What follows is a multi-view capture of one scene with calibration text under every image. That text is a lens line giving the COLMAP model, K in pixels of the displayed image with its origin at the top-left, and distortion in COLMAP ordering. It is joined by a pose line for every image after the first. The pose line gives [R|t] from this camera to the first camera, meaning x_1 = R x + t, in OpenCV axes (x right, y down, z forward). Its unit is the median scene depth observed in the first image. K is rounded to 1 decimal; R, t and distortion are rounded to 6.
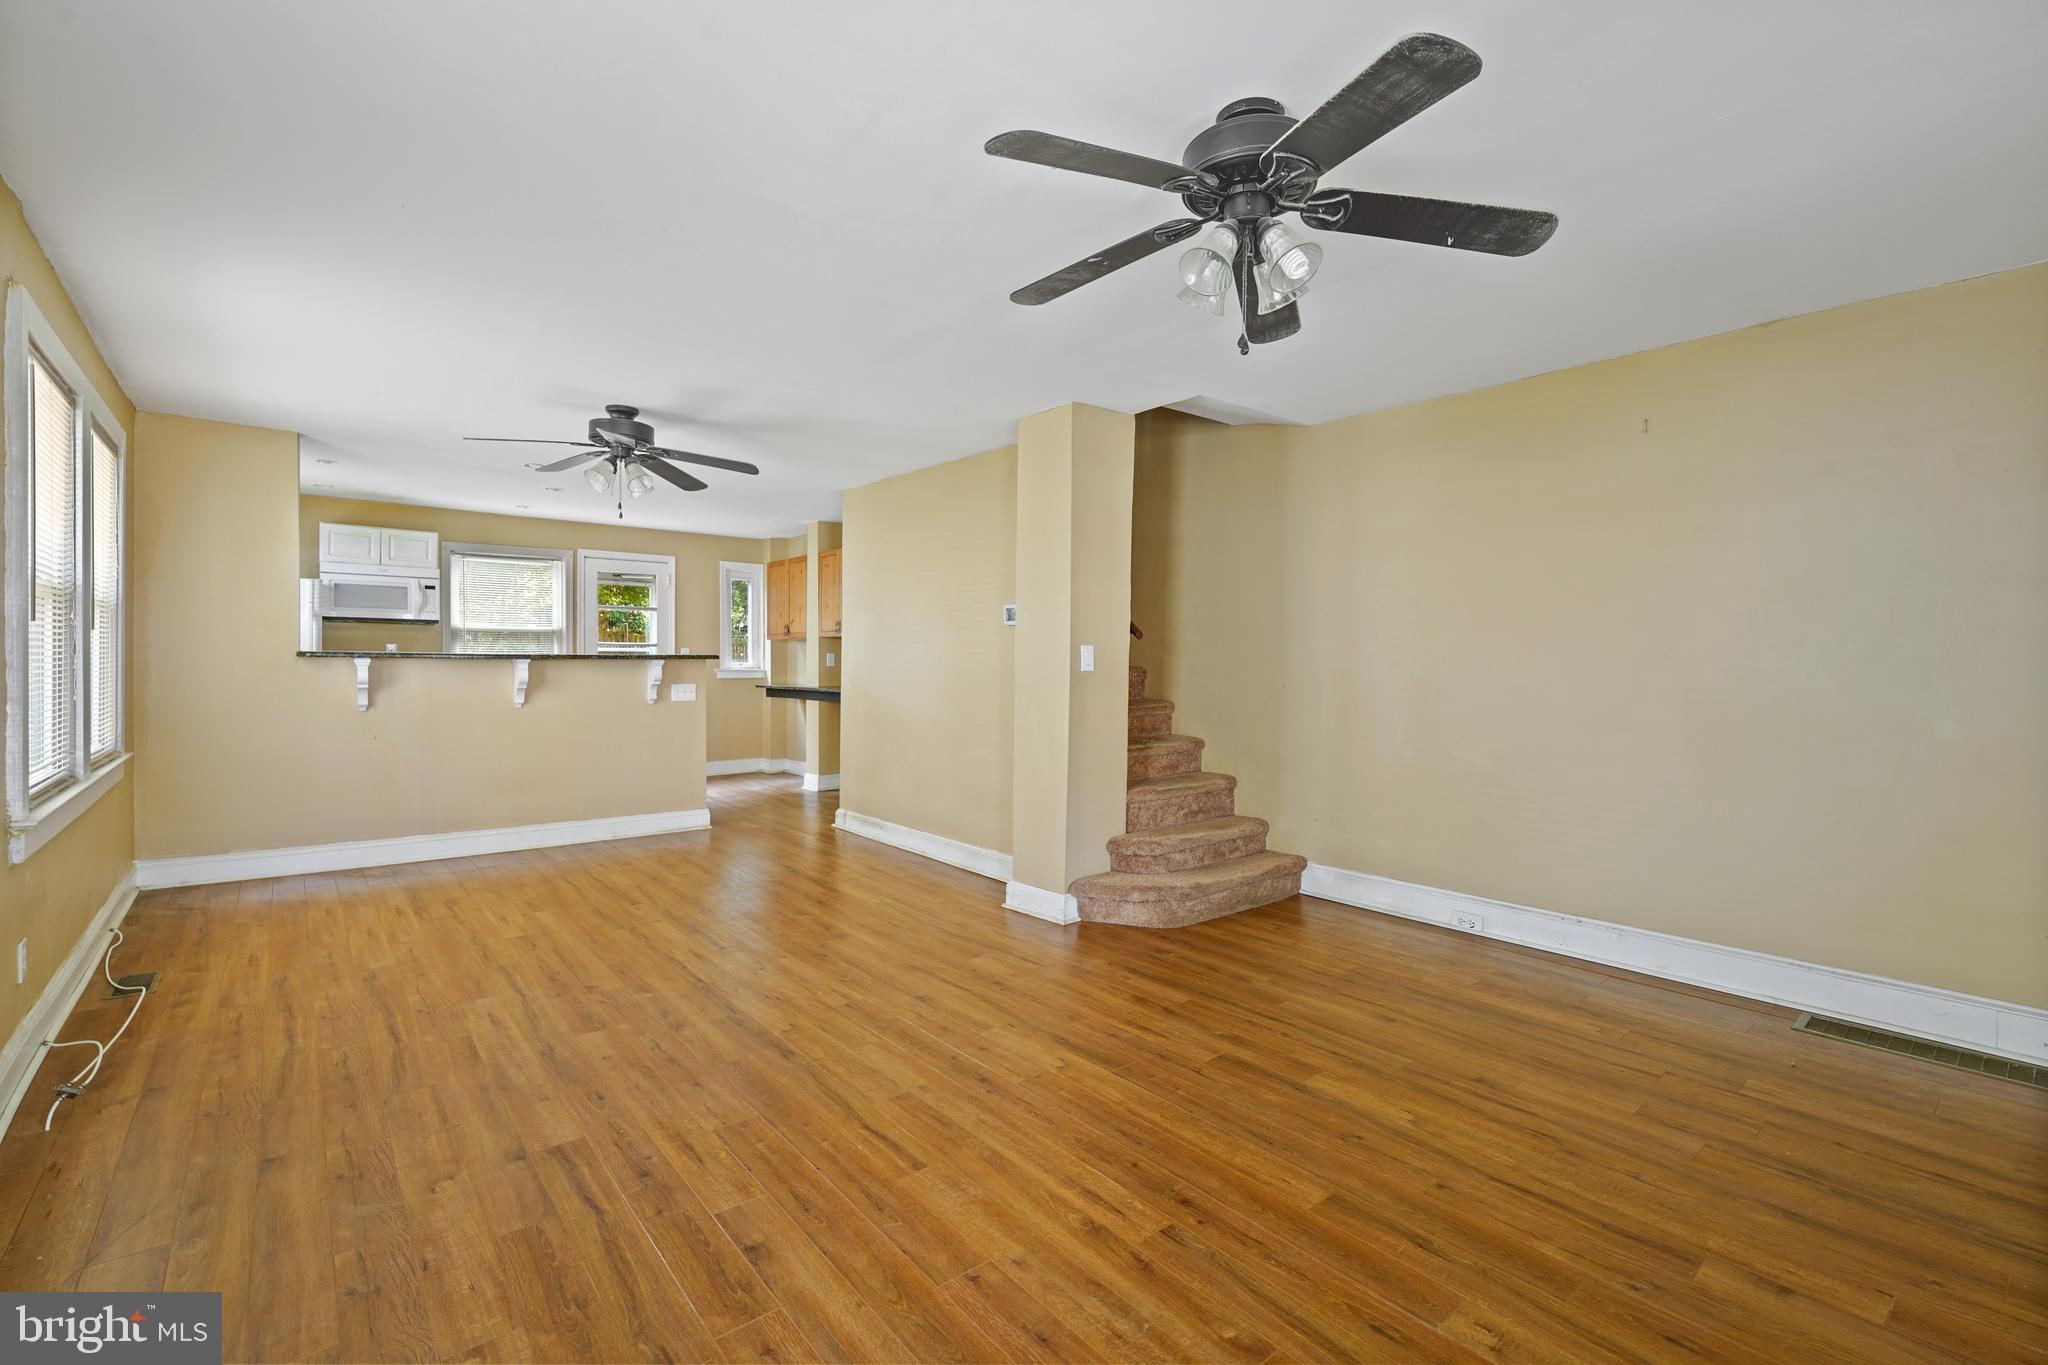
lens RADIAL K [[907.5, 0, 1025.5], [0, 907.5, 680.4], [0, 0, 1]] dist [-0.003005, 0.000288]
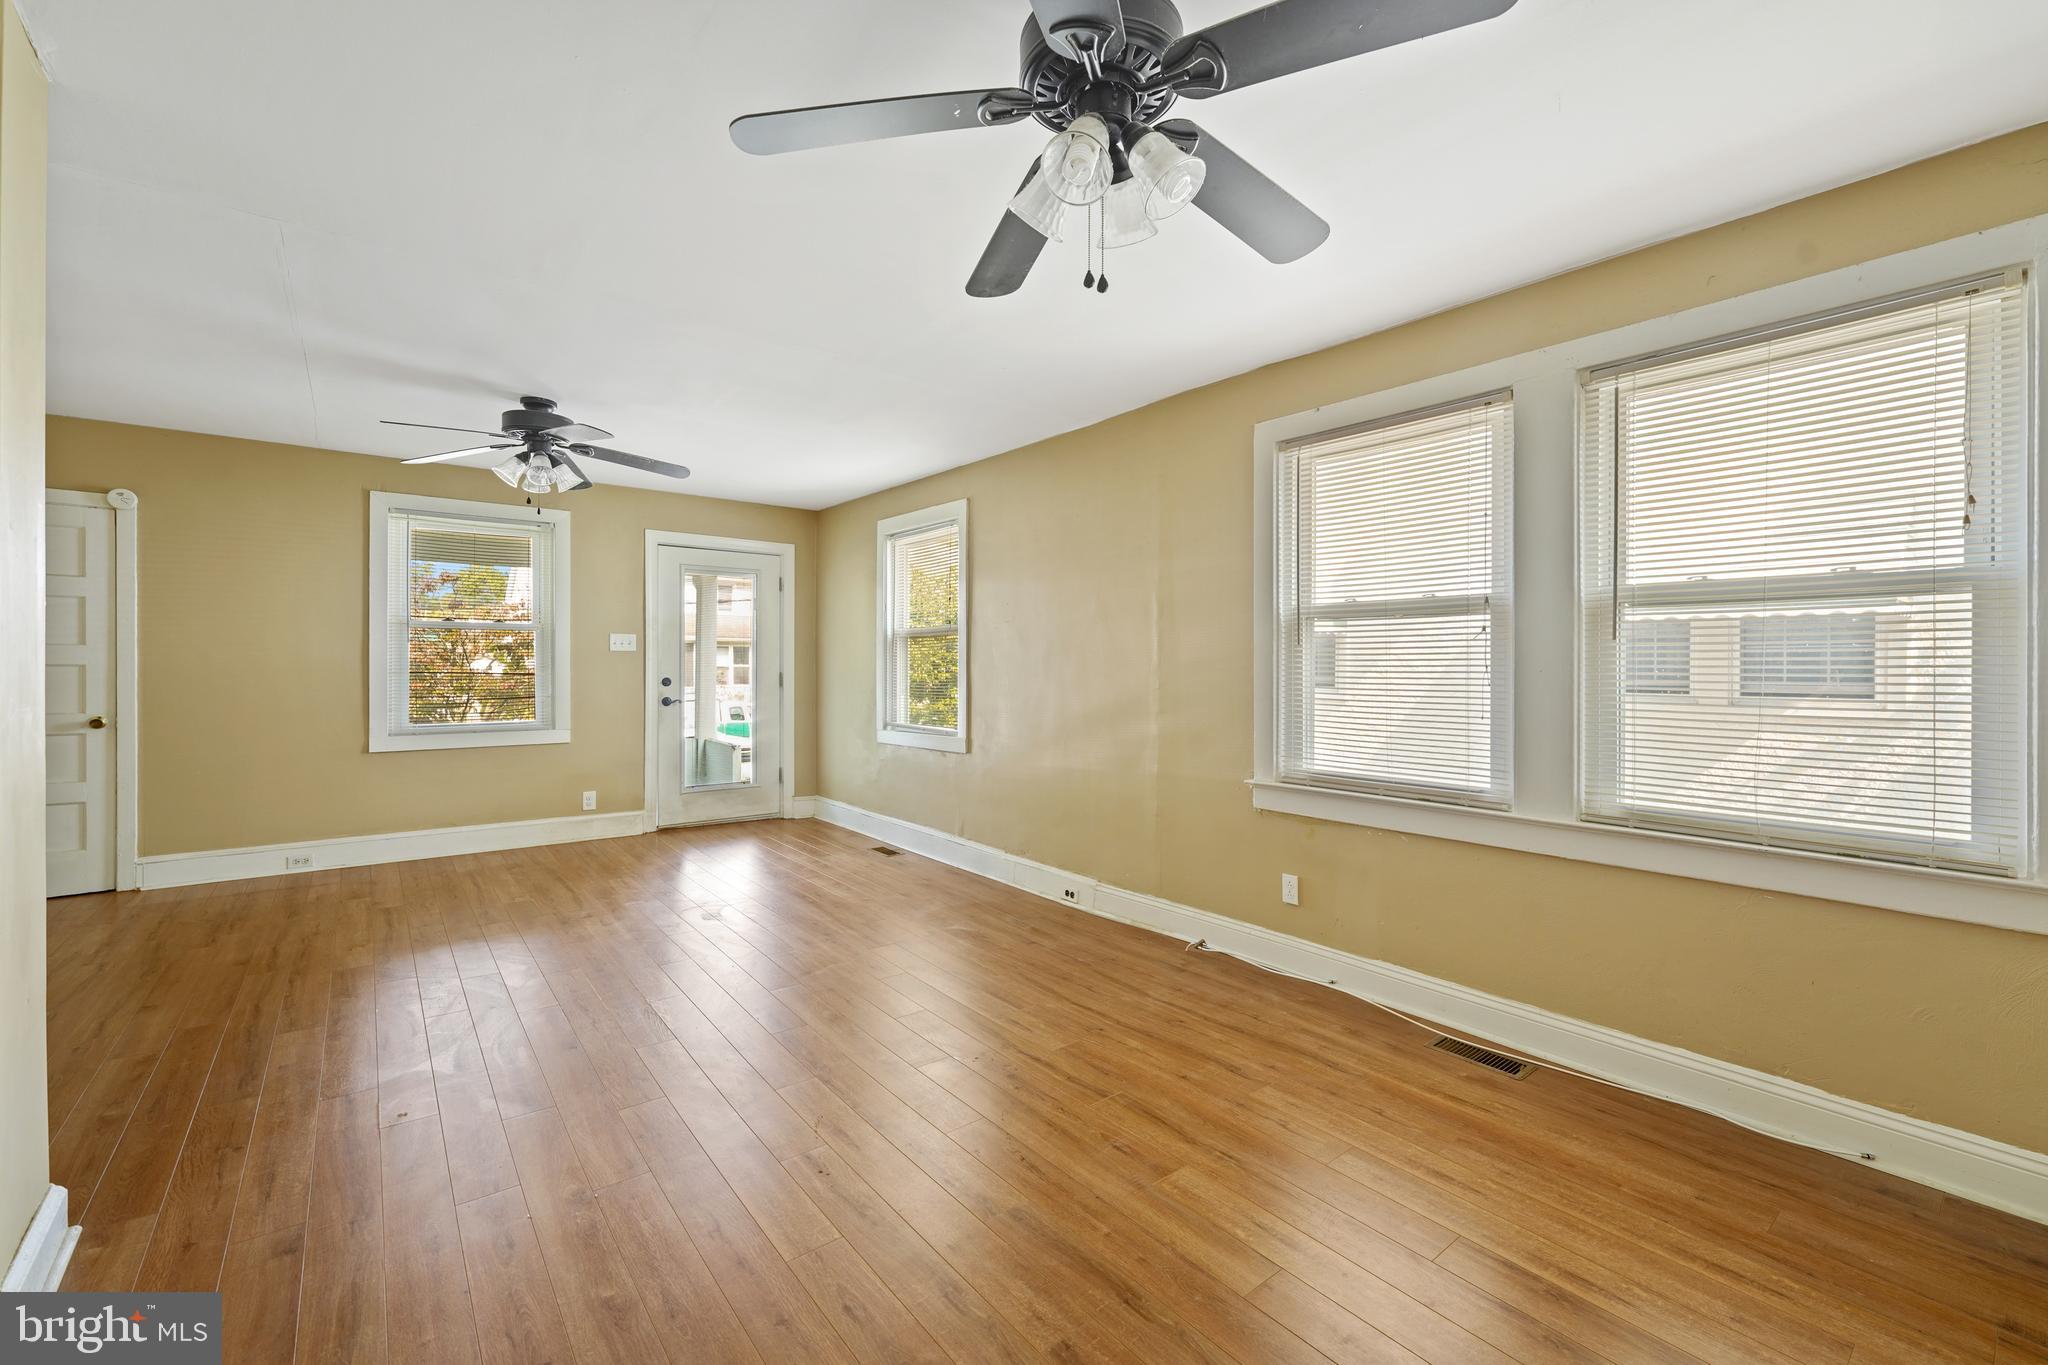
lens RADIAL K [[828.6, 0, 1019.9], [0, 828.6, 671.2], [0, 0, 1]] dist [0.003317, 0.000233]
pose [[-0.999586, -0.015505, 0.024247, -0.363924], [-0.014783, 0.999450, 0.029681, -0.029023], [-0.024694, 0.029311, -0.999265, 1.153738]]
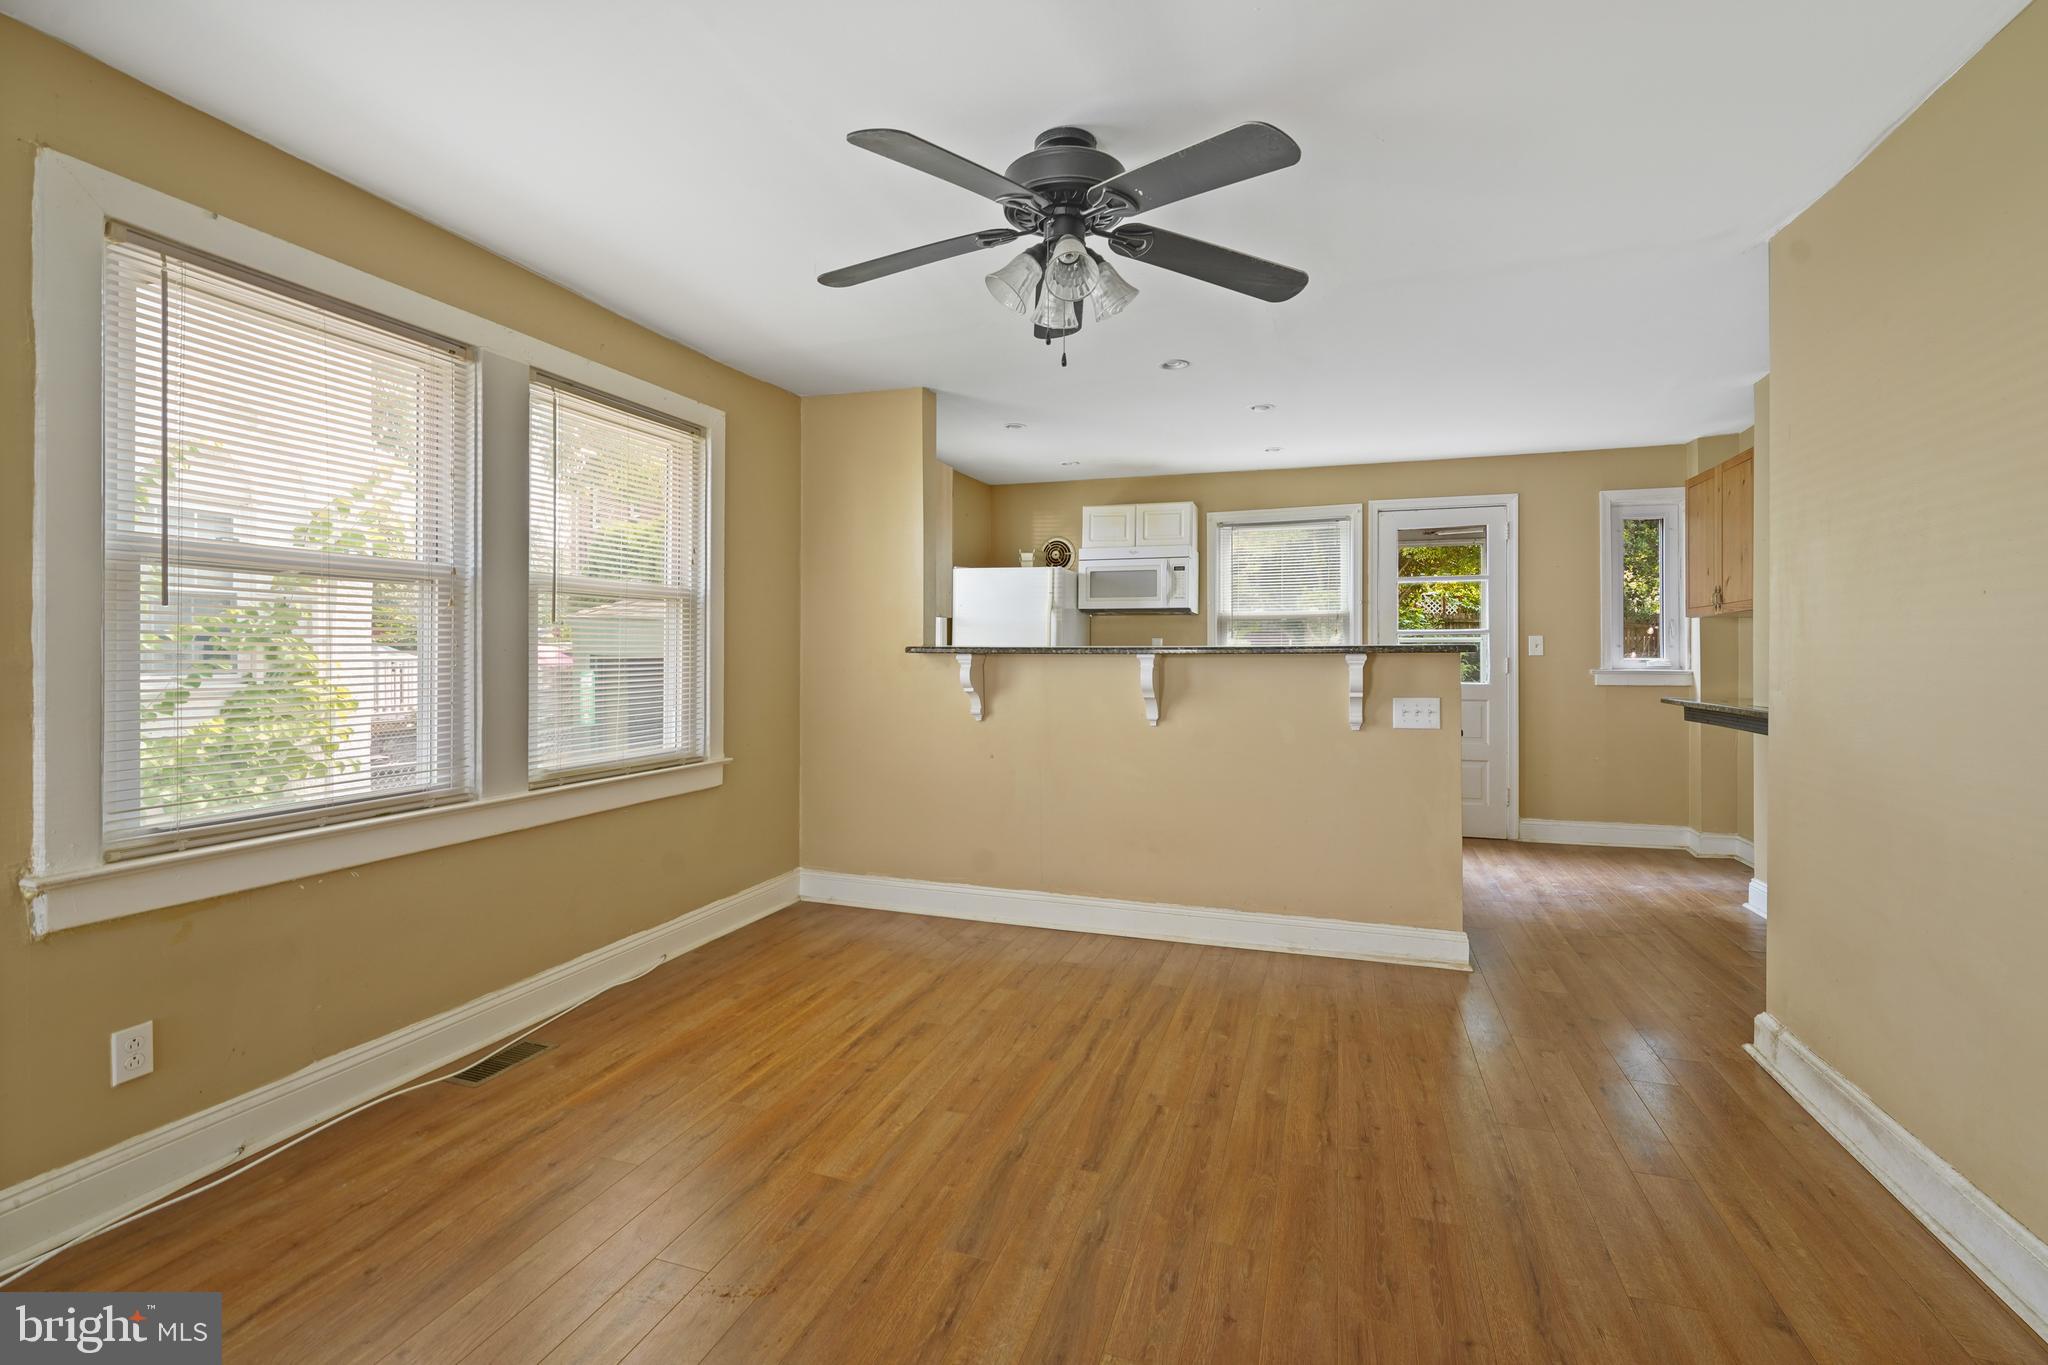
lens RADIAL K [[907.5, 0, 1033.9], [0, 907.5, 650.9], [0, 0, 1]] dist [-0.003005, 0.000288]
pose [[0.522142, -0.009732, -0.852803, -0.033175], [-0.015264, 0.999668, -0.020753, -0.011584], [0.852722, 0.023853, 0.521820, 0.628694]]
